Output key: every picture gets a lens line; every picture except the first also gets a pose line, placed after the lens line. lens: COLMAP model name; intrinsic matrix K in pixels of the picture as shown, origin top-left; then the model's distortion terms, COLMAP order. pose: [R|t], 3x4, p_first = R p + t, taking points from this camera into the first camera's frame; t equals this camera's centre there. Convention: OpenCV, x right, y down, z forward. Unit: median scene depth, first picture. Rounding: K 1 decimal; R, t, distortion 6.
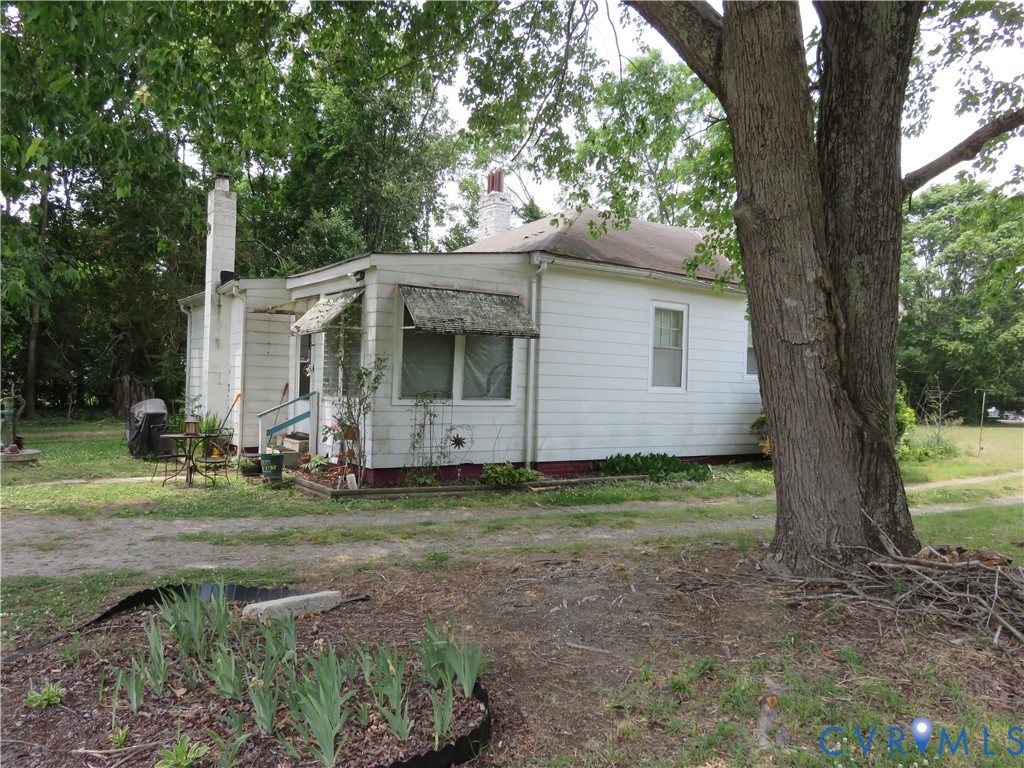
lens RADIAL K [[775.6, 0, 513.7], [0, 775.6, 384.1], [0, 0, 1]] dist [-0.007099, 0.003888]
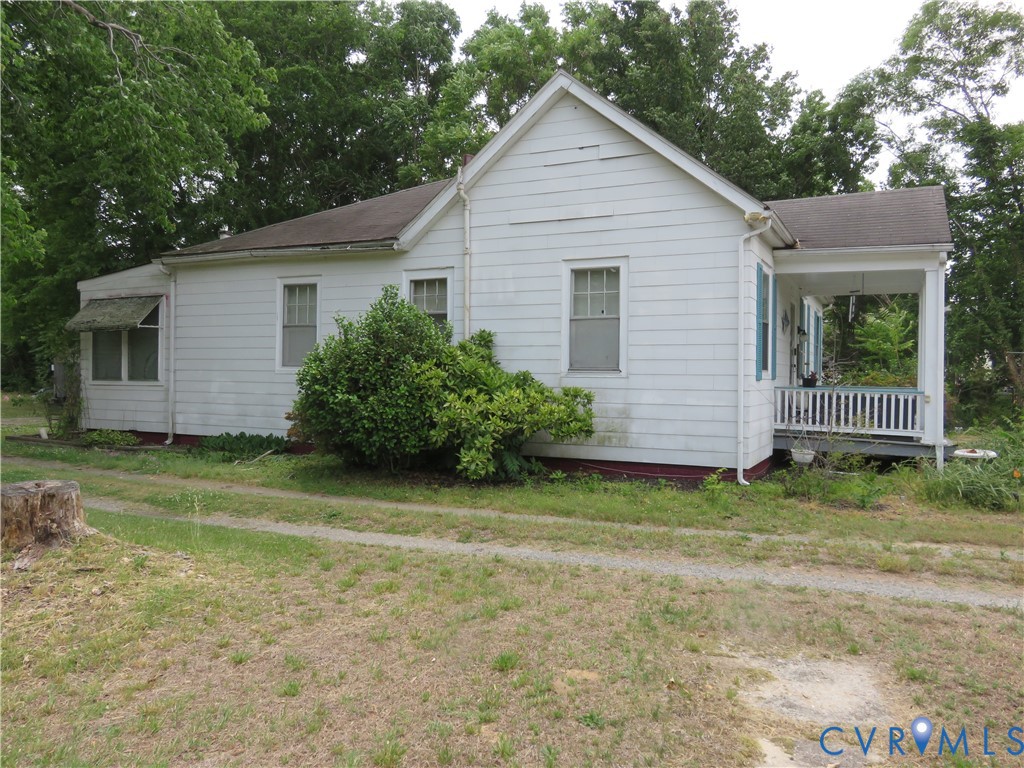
lens RADIAL K [[775.6, 0, 510.2], [0, 775.6, 383.5], [0, 0, 1]] dist [-0.007099, 0.003888]
pose [[0.486426, -0.015788, -0.873579, 1.295978], [0.007349, 0.999875, -0.013978, 0.044216], [0.873691, 0.000380, 0.486482, 0.868100]]
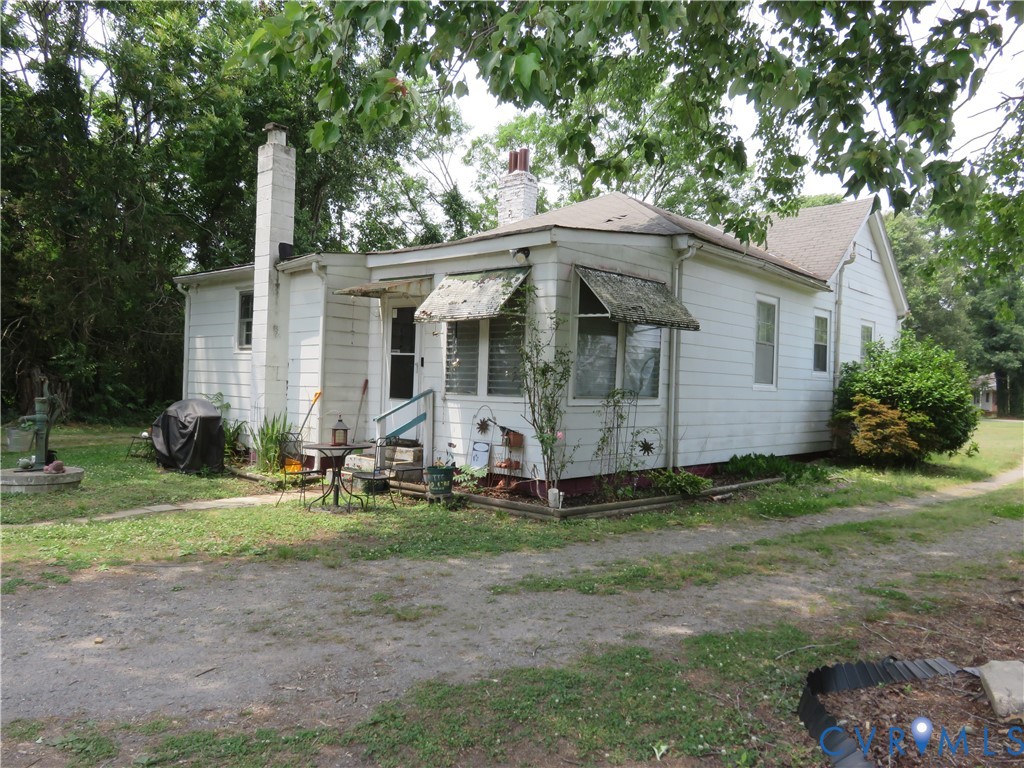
lens RADIAL K [[775.6, 0, 516.9], [0, 775.6, 385.2], [0, 0, 1]] dist [-0.007099, 0.003888]
pose [[0.973471, 0.000120, 0.228809, -0.359337], [-0.001964, 0.999967, 0.007832, -0.001866], [-0.228800, -0.008074, 0.973440, 0.157647]]
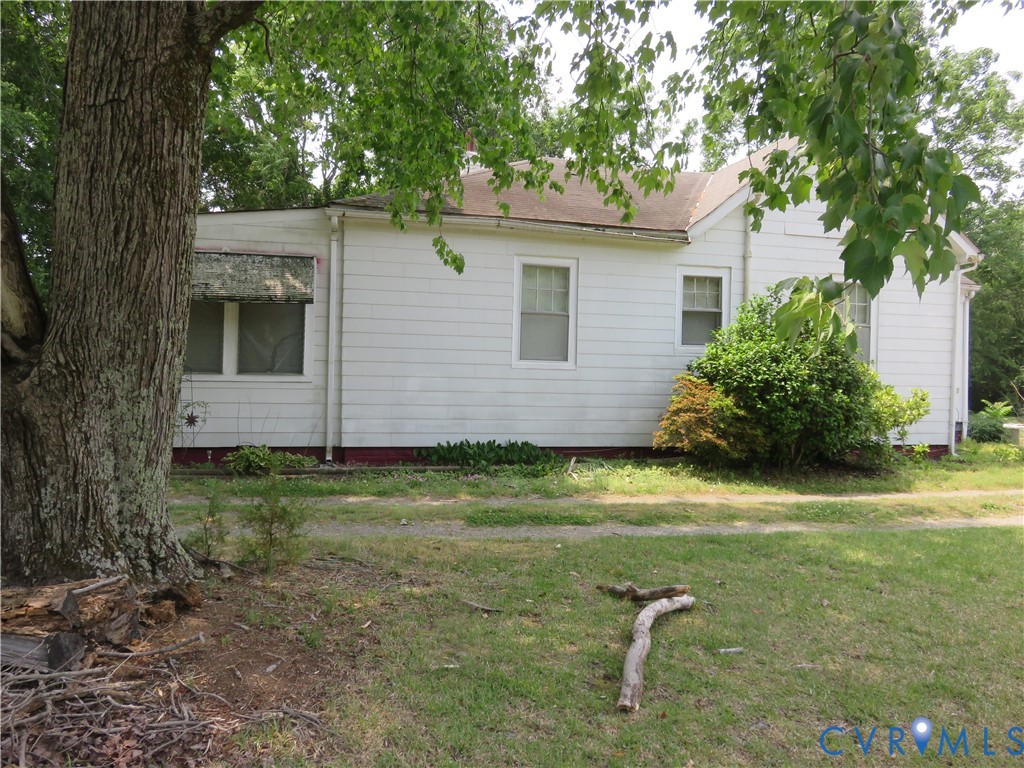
lens RADIAL K [[775.6, 0, 512.0], [0, 775.6, 383.5], [0, 0, 1]] dist [-0.007099, 0.003888]
pose [[0.937018, -0.002988, -0.349268, 0.511116], [0.006306, 0.999945, 0.008364, 0.023080], [0.349224, -0.010040, 0.936985, 0.251083]]
